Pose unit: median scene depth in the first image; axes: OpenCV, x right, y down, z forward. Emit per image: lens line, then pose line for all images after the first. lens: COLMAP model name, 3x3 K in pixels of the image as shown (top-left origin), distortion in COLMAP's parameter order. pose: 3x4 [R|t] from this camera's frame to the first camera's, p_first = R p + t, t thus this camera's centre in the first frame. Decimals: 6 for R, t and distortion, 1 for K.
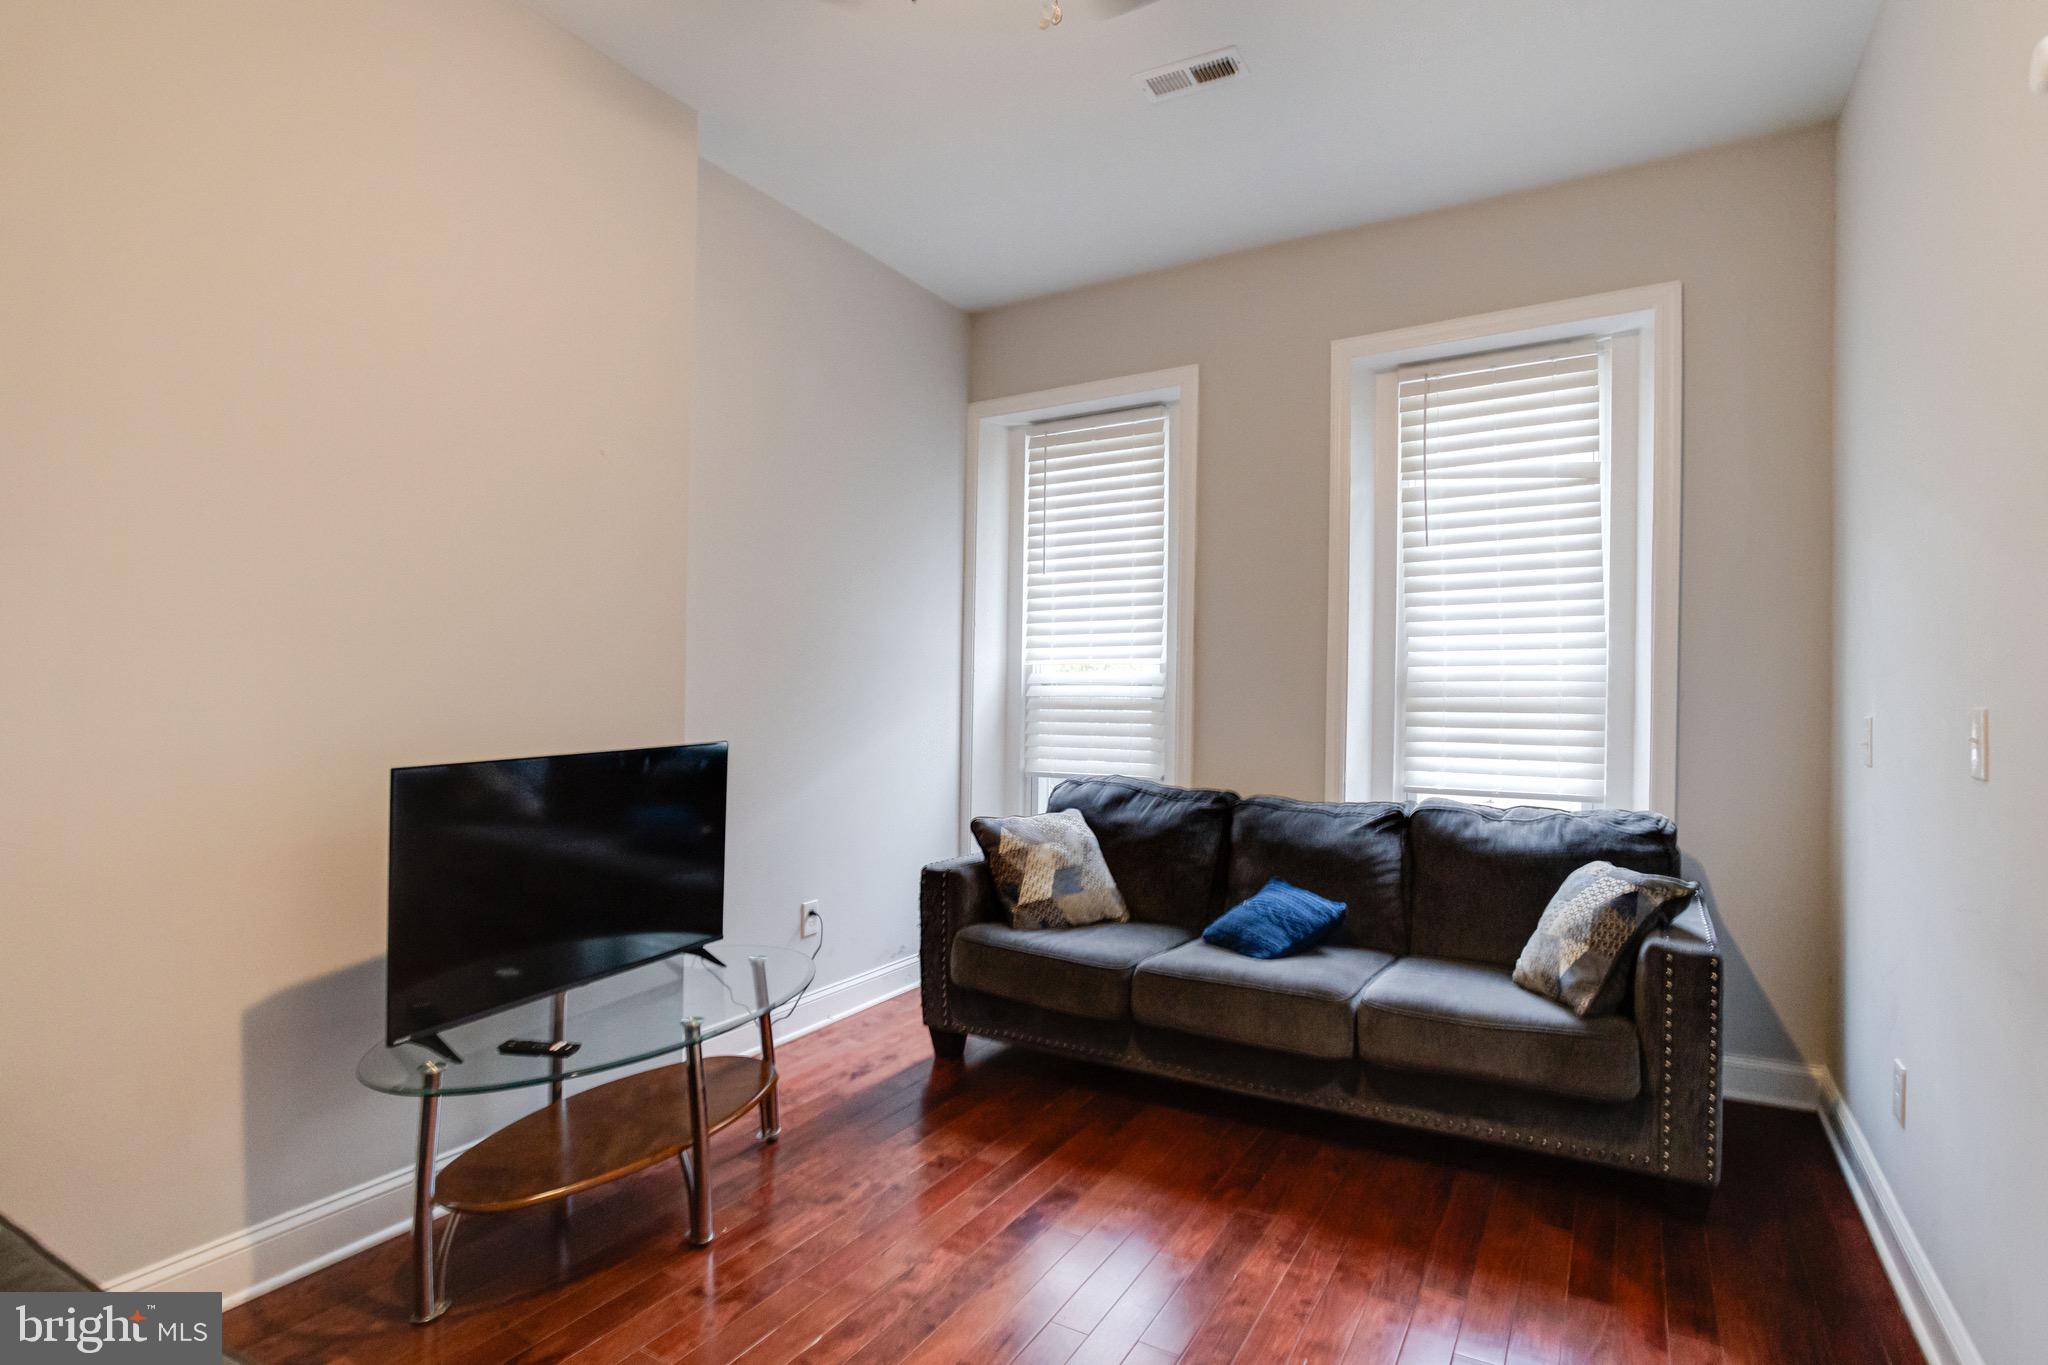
lens RADIAL K [[1010.6, 0, 1018.1], [0, 1010.6, 697.7], [0, 0, 1]] dist [-0.025877, 0.010407]
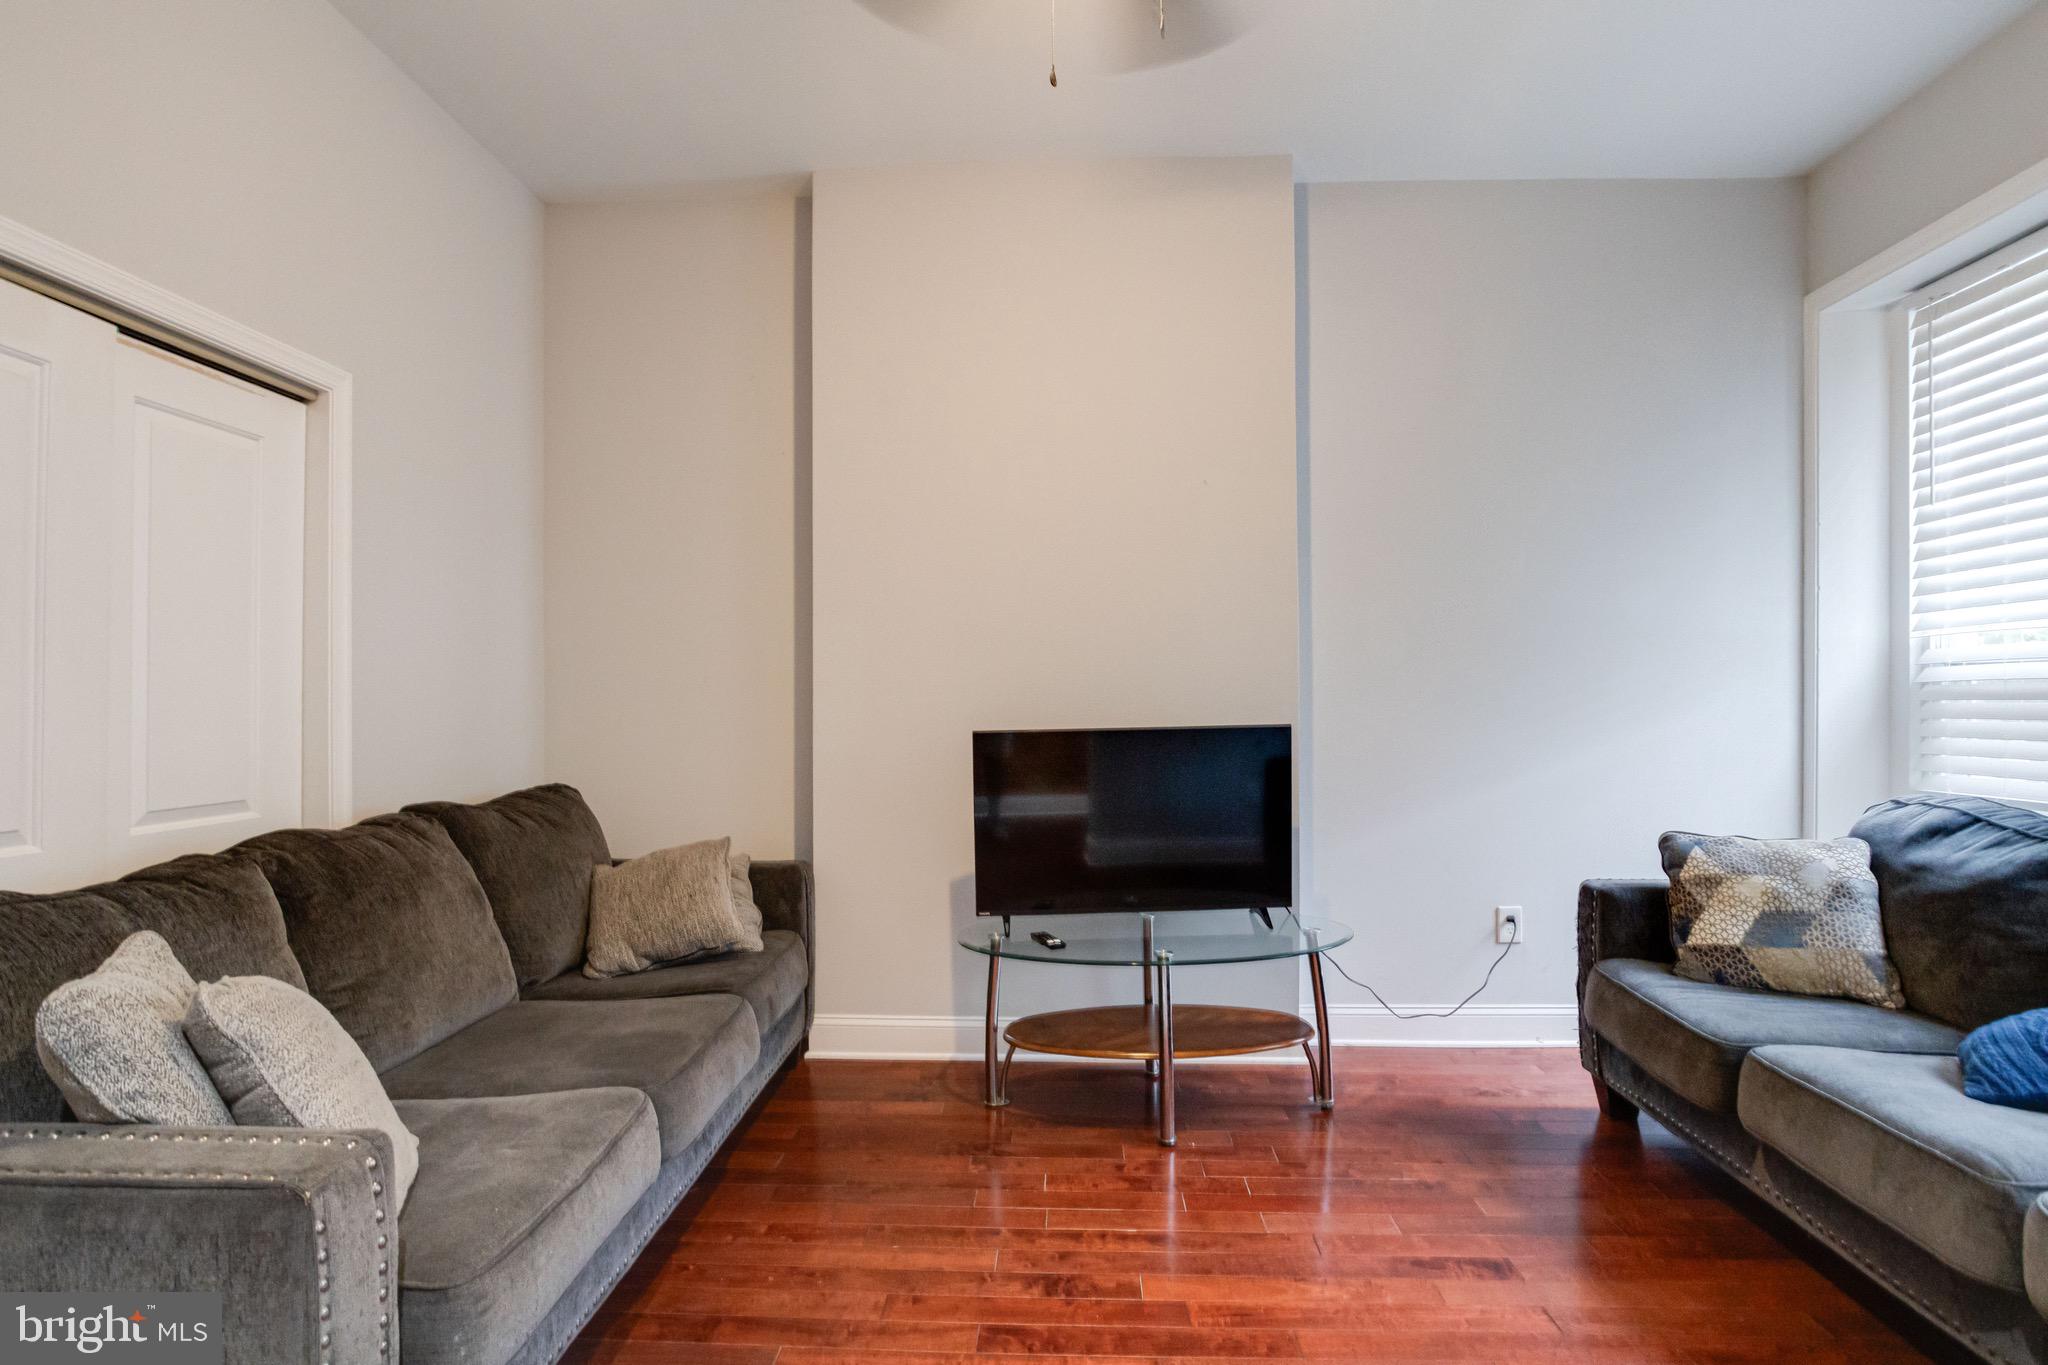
lens RADIAL K [[1010.6, 0, 1038.6], [0, 1010.6, 689.2], [0, 0, 1]] dist [-0.025877, 0.010407]
pose [[0.489941, -0.019351, -0.871541, 0.422548], [0.004946, 0.999799, -0.019419, 0.019086], [0.871742, 0.005204, 0.489938, 0.181050]]
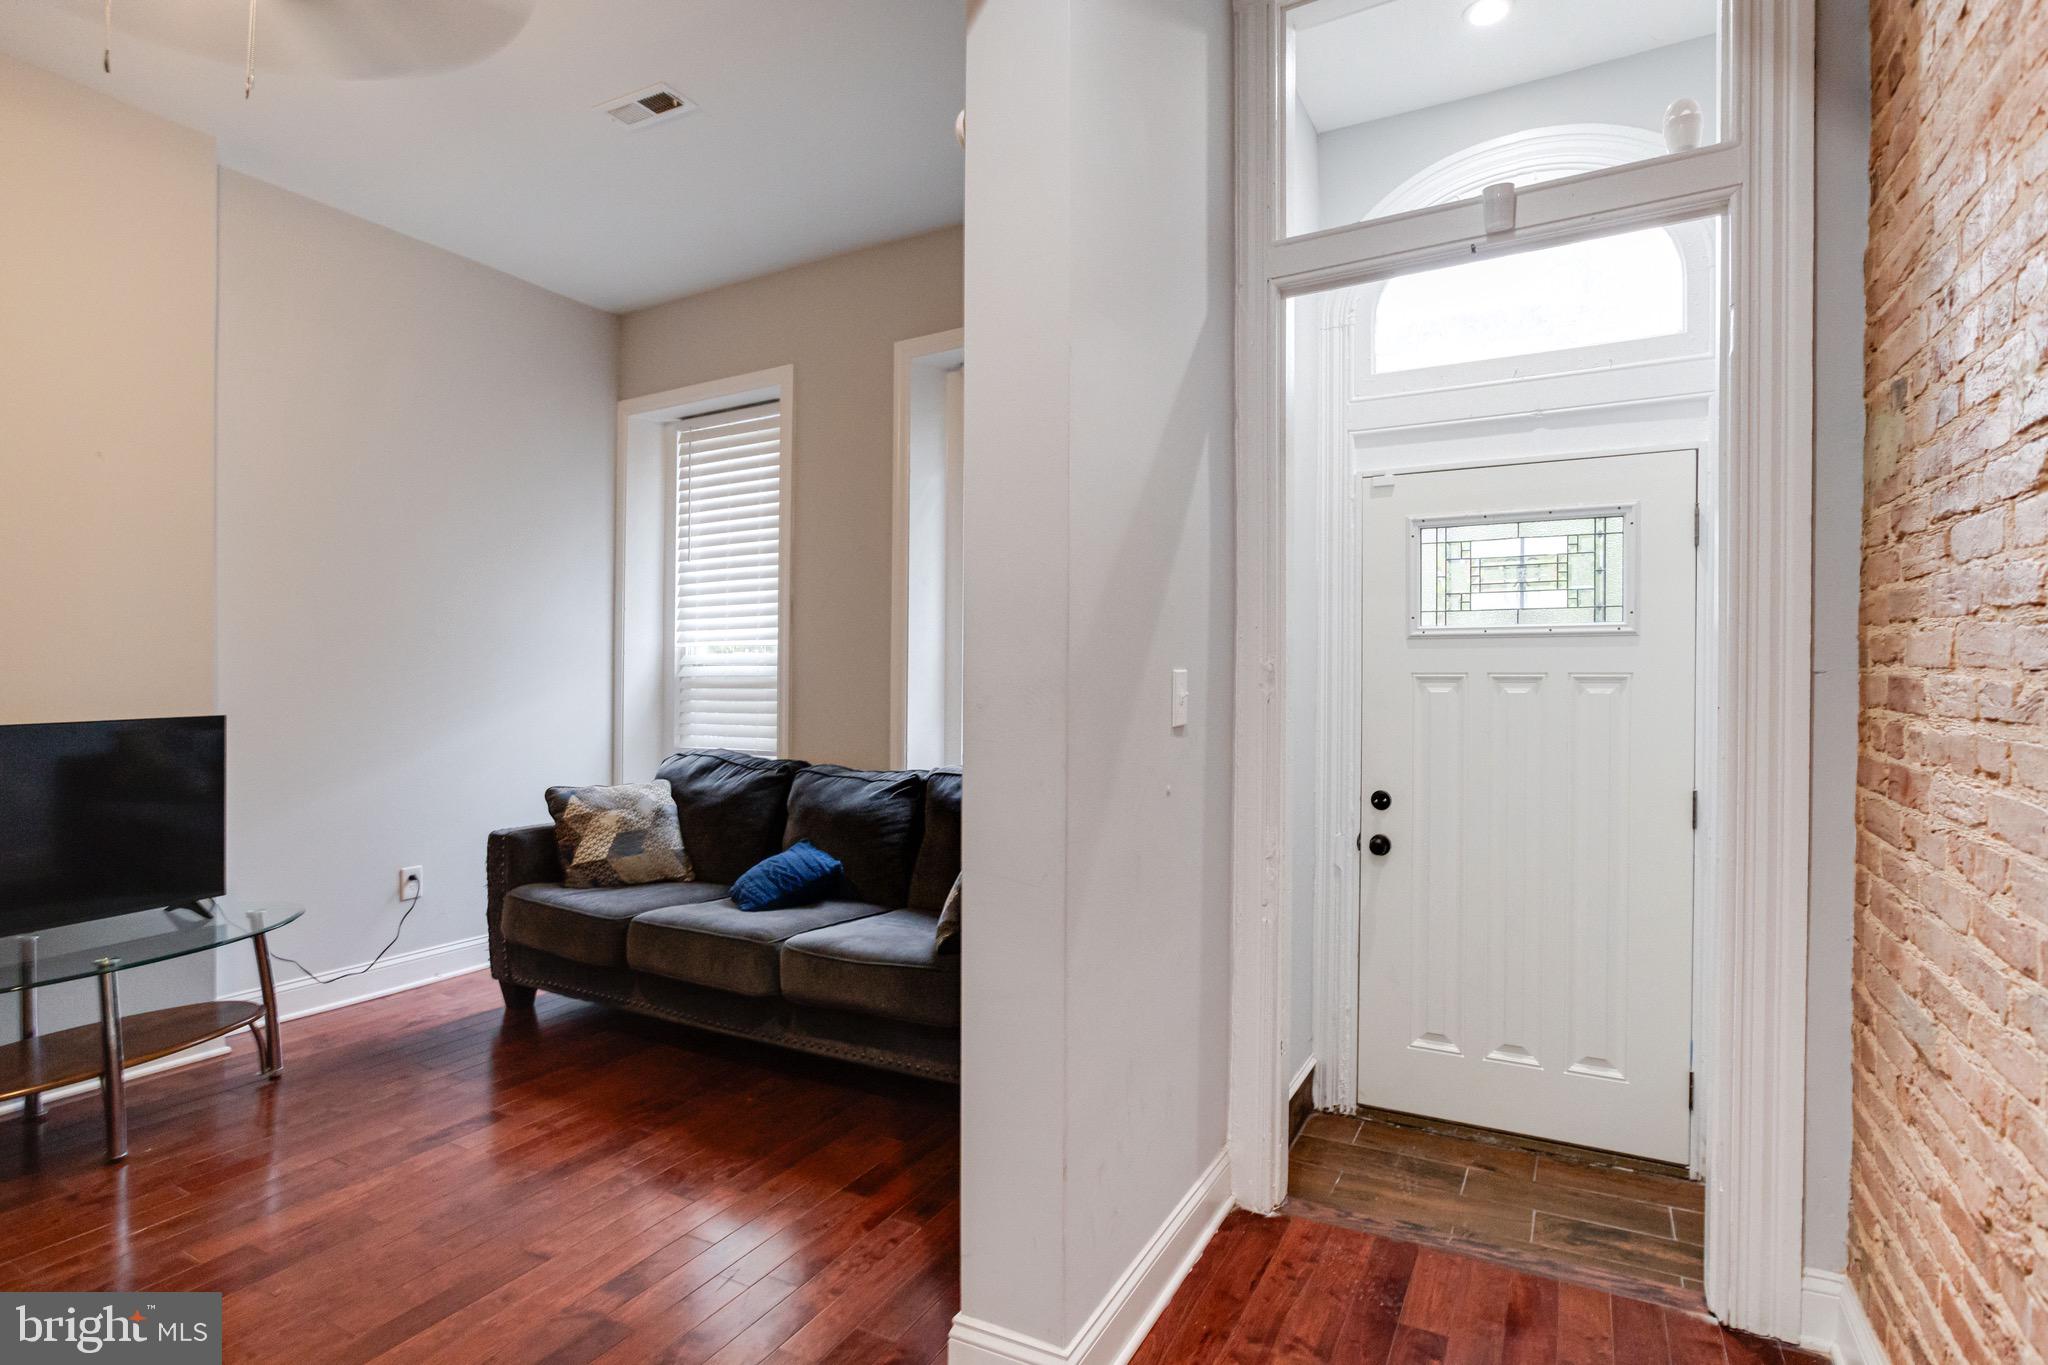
lens RADIAL K [[1010.6, 0, 970.8], [0, 1010.6, 680.0], [0, 0, 1]] dist [-0.025877, 0.010407]
pose [[0.999765, -0.008539, 0.019911, 0.399445], [0.008644, 0.999949, -0.005161, 0.014457], [-0.019866, 0.005332, 0.999788, -0.087152]]
